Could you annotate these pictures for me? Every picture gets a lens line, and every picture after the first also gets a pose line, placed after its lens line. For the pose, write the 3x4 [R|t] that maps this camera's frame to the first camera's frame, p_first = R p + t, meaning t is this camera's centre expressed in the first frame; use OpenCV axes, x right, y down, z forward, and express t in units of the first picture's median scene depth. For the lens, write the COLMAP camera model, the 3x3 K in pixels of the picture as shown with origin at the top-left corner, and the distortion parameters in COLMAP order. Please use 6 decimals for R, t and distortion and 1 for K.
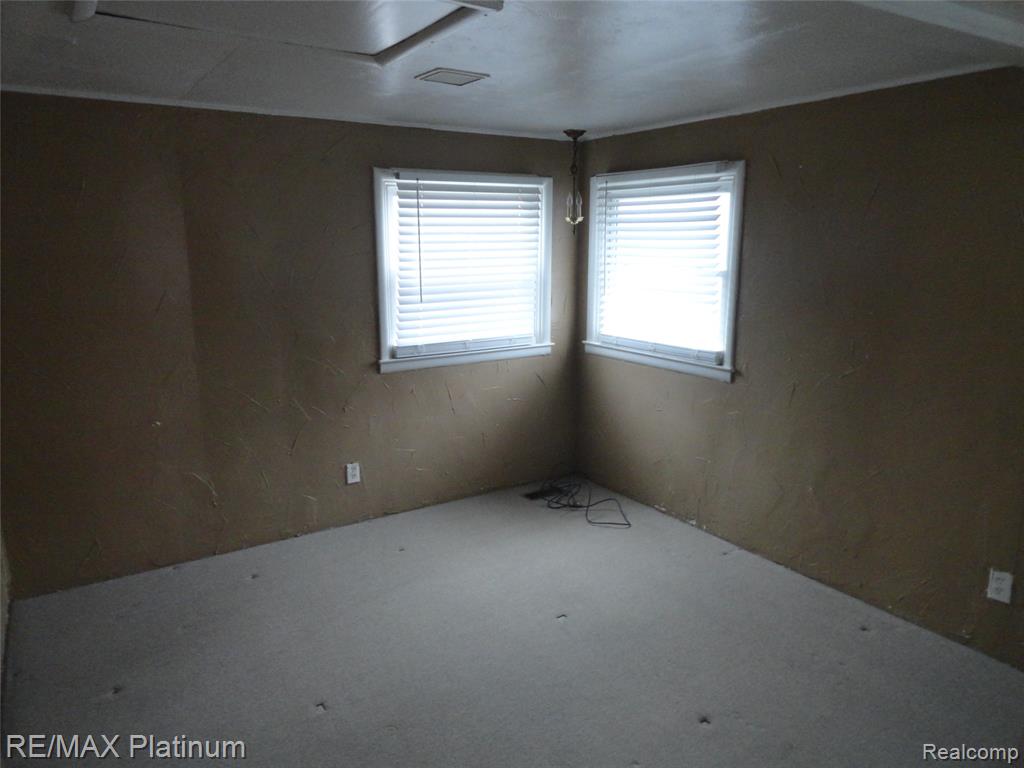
lens RADIAL K [[707.7, 0, 513.6], [0, 707.7, 383.1], [0, 0, 1]] dist [-0.002615, -0.003685]
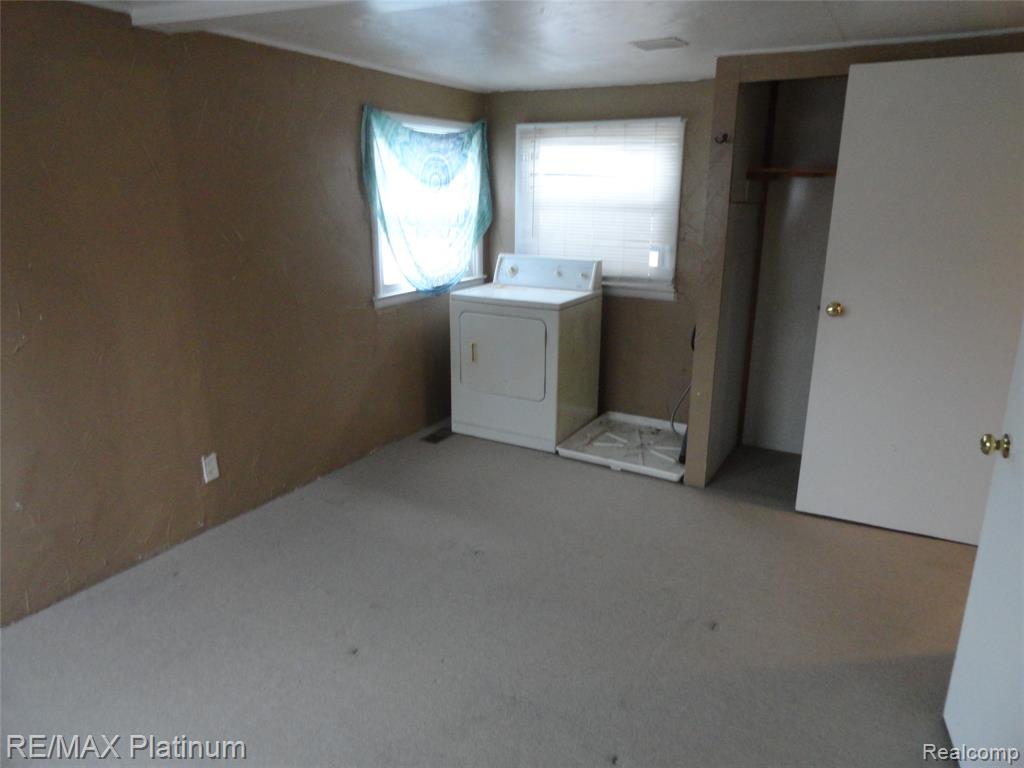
lens RADIAL K [[707.7, 0, 513.6], [0, 707.7, 383.1], [0, 0, 1]] dist [-0.002615, -0.003685]
pose [[-0.466122, -0.235130, 0.852903, -0.552578], [0.172046, 0.921543, 0.348078, -0.178172], [-0.867831, 0.308985, -0.389098, 0.970267]]
